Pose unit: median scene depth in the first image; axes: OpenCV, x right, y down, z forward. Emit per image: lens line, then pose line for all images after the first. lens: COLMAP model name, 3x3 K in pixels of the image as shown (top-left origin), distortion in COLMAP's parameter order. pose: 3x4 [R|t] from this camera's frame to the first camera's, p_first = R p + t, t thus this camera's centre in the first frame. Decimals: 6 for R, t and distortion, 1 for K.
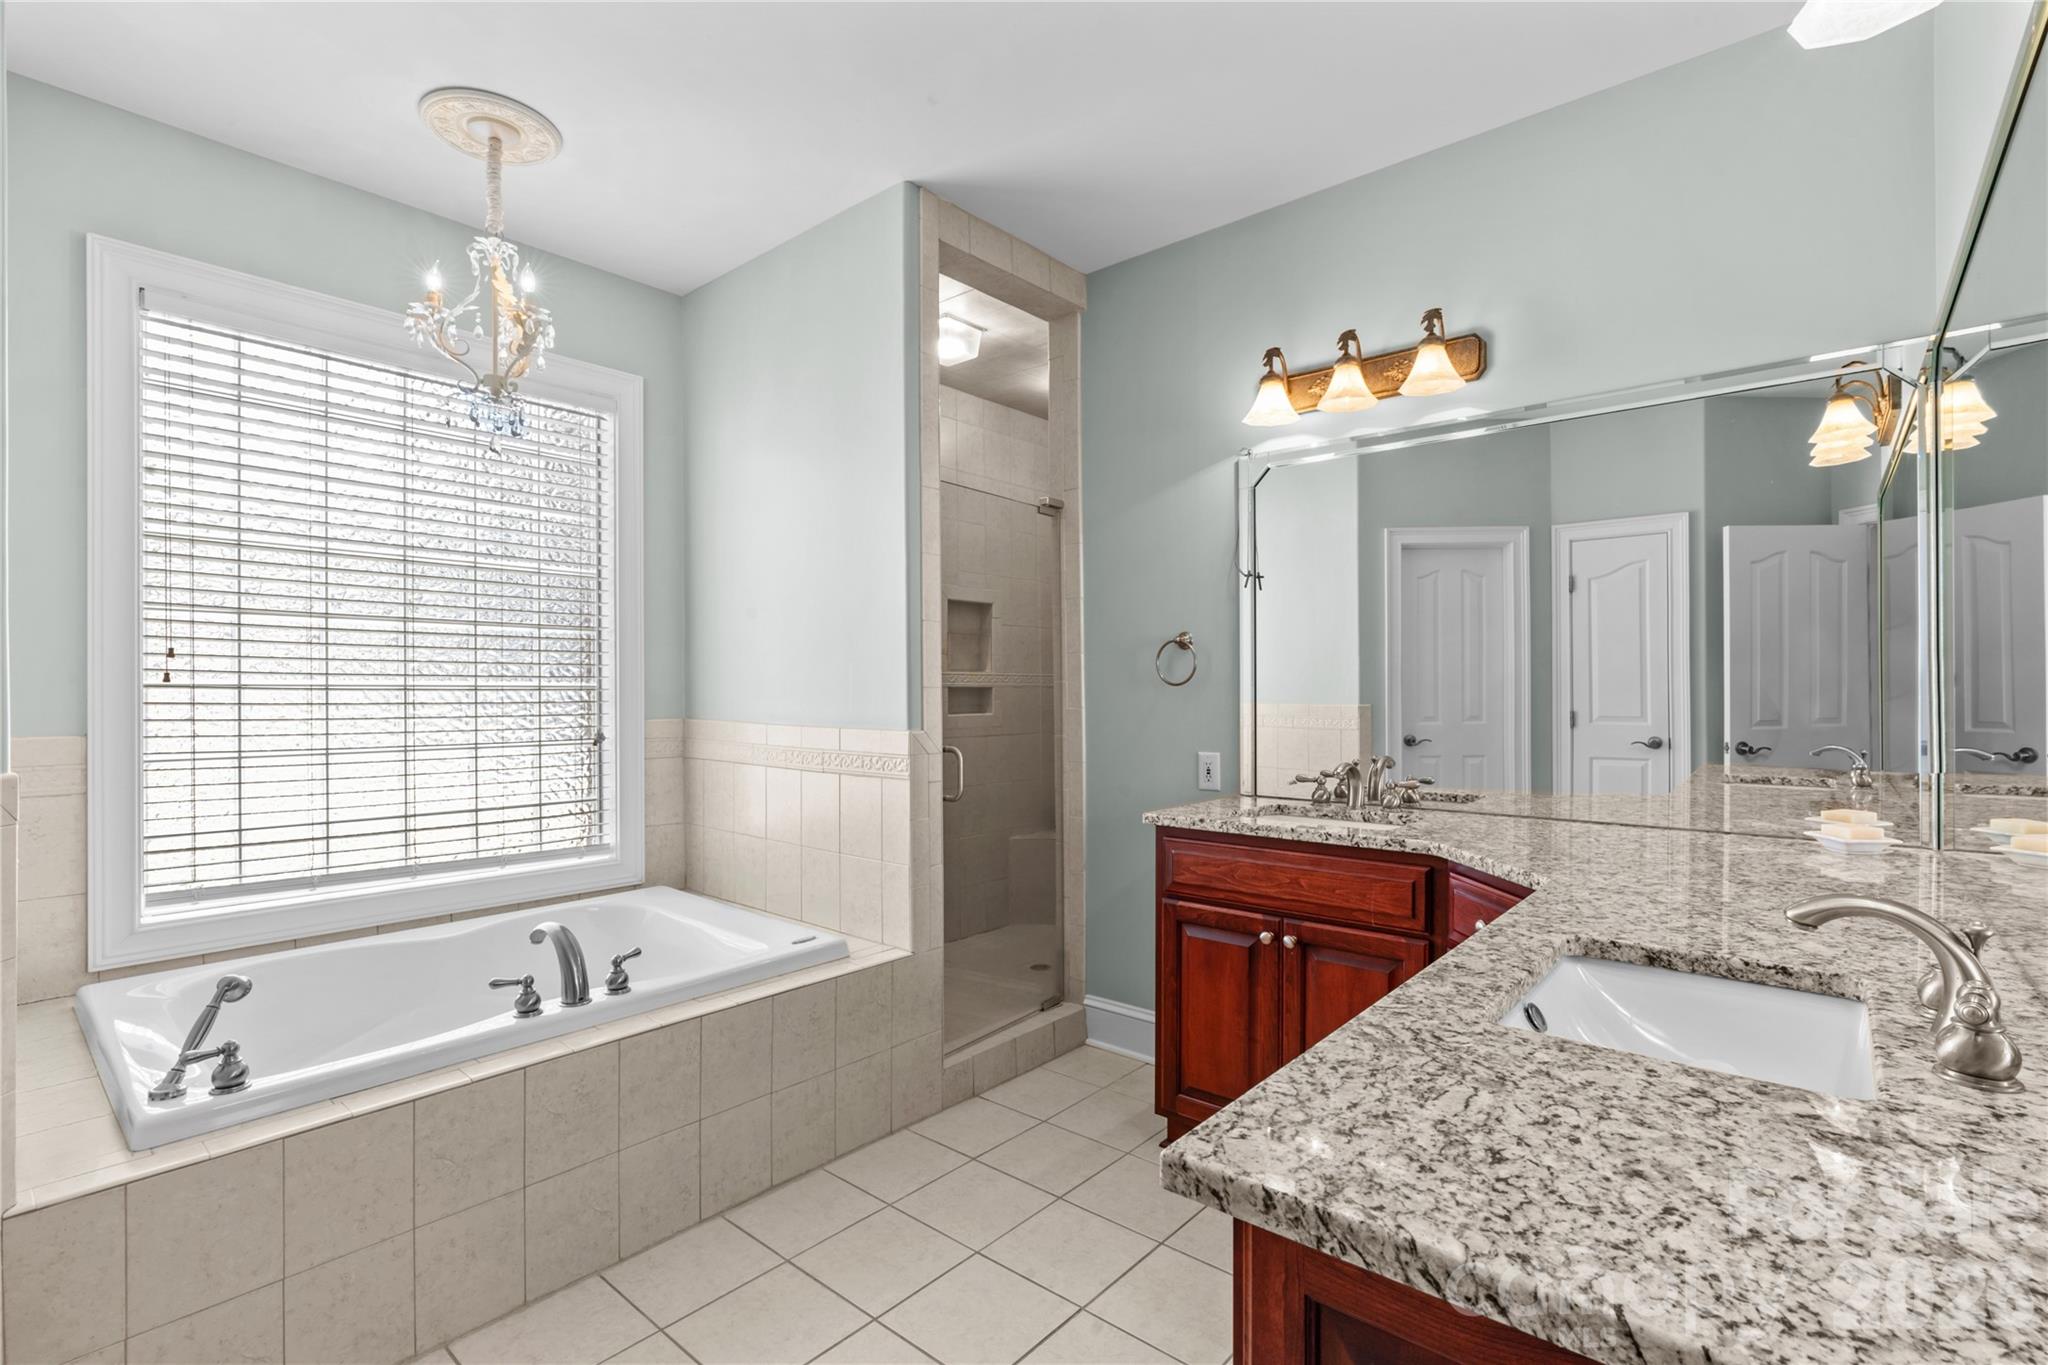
lens RADIAL K [[951.0, 0, 1010.0], [0, 951.0, 686.2], [0, 0, 1]] dist [-0.015410, 0.005094]
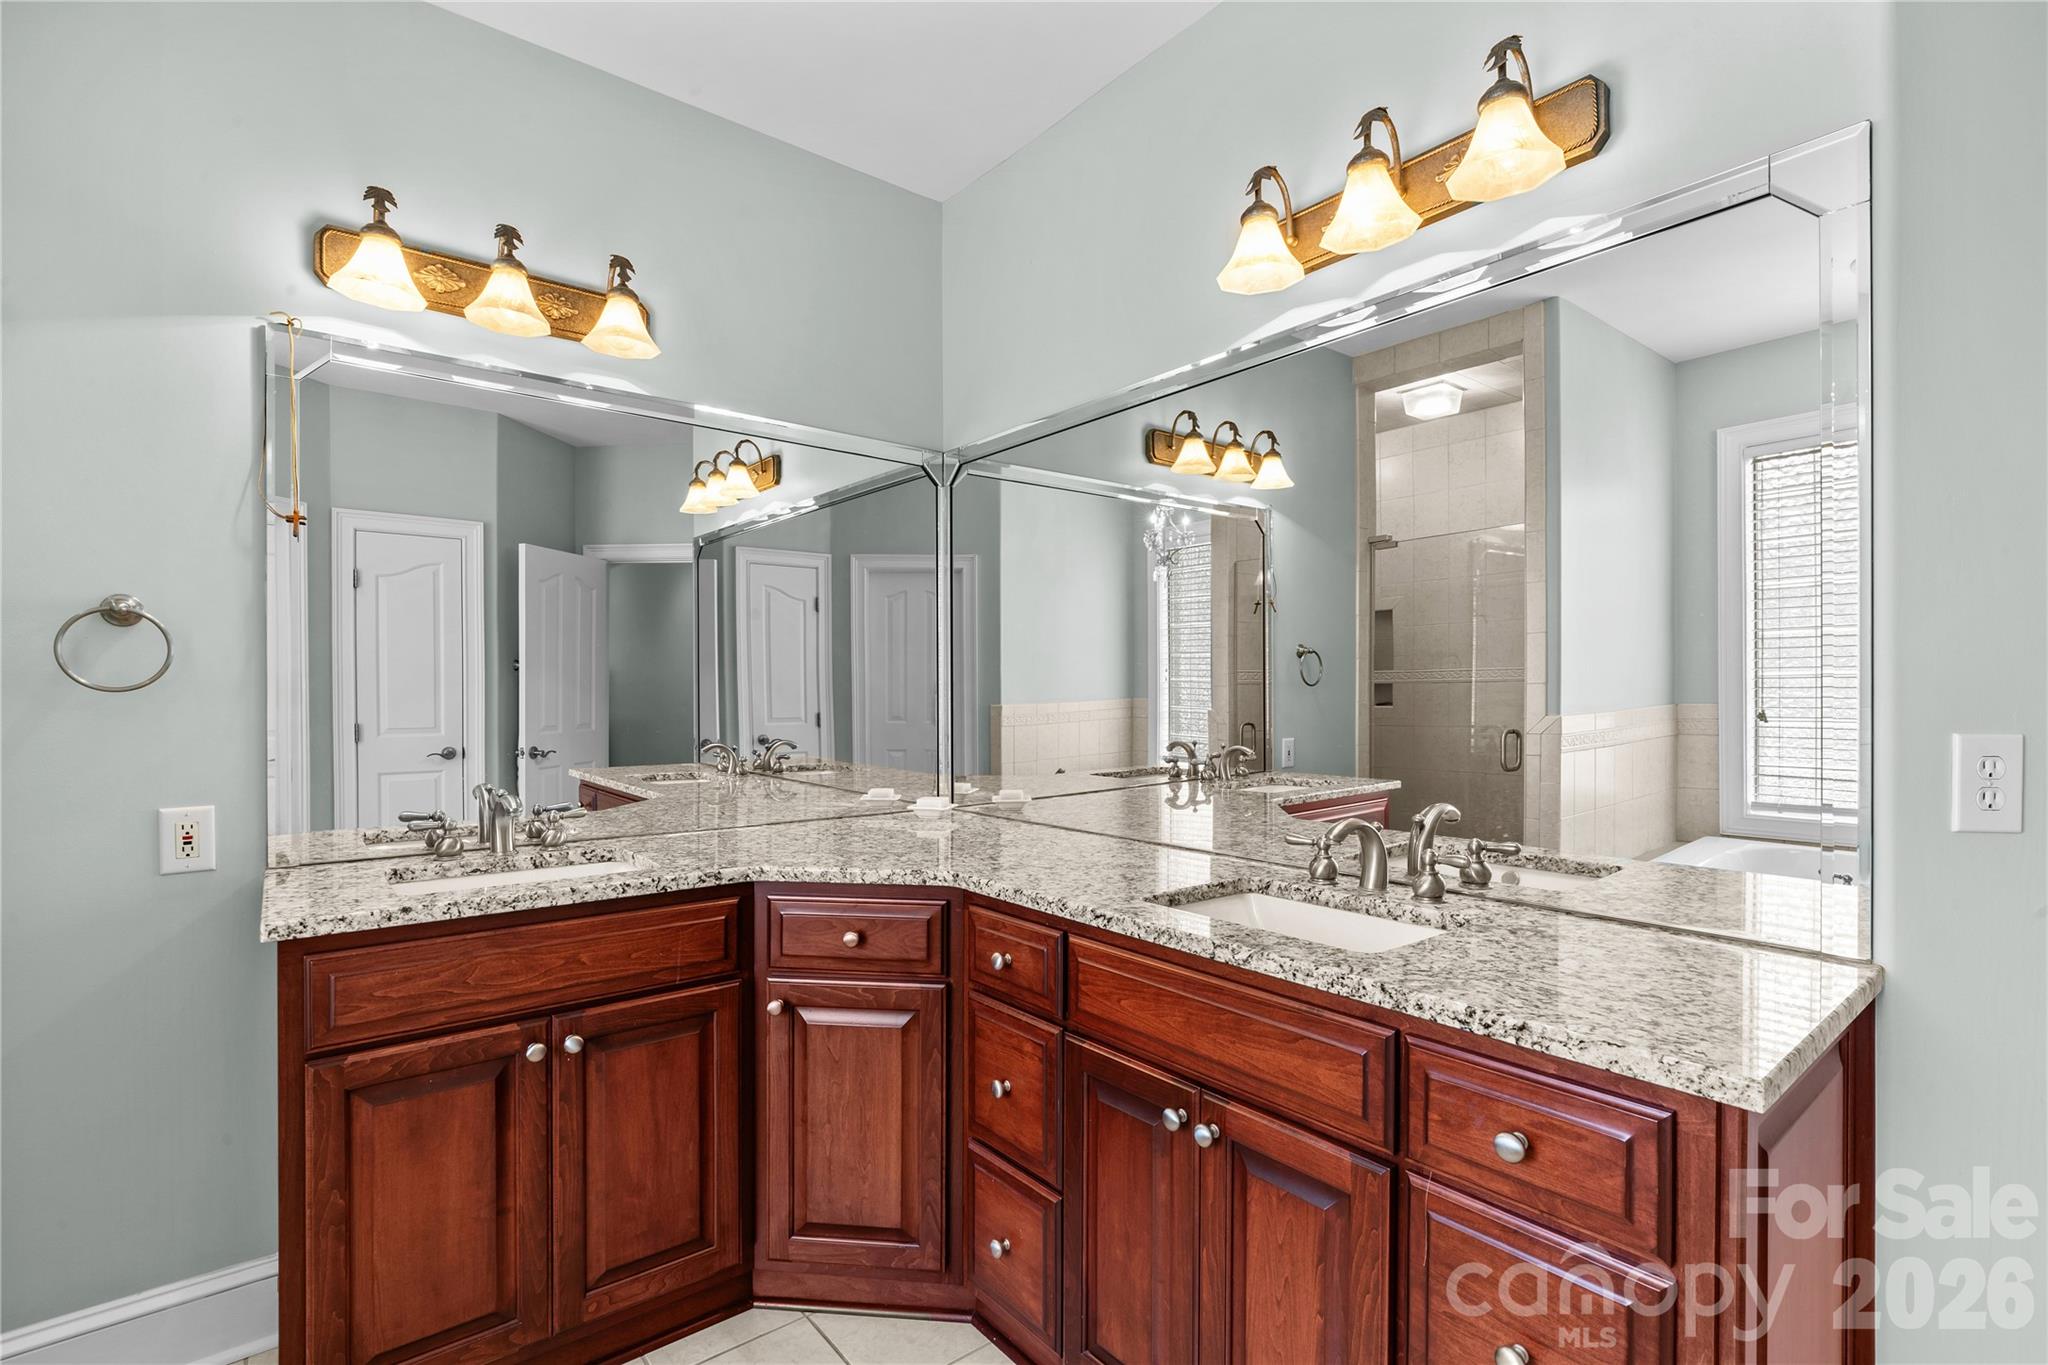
lens RADIAL K [[951.0, 0, 1015.7], [0, 951.0, 690.5], [0, 0, 1]] dist [-0.015410, 0.005094]
pose [[0.166572, 0.007228, 0.986003, -0.347562], [-0.002099, 0.999973, -0.006976, 0.001738], [-0.986027, -0.000908, 0.166583, 0.513612]]
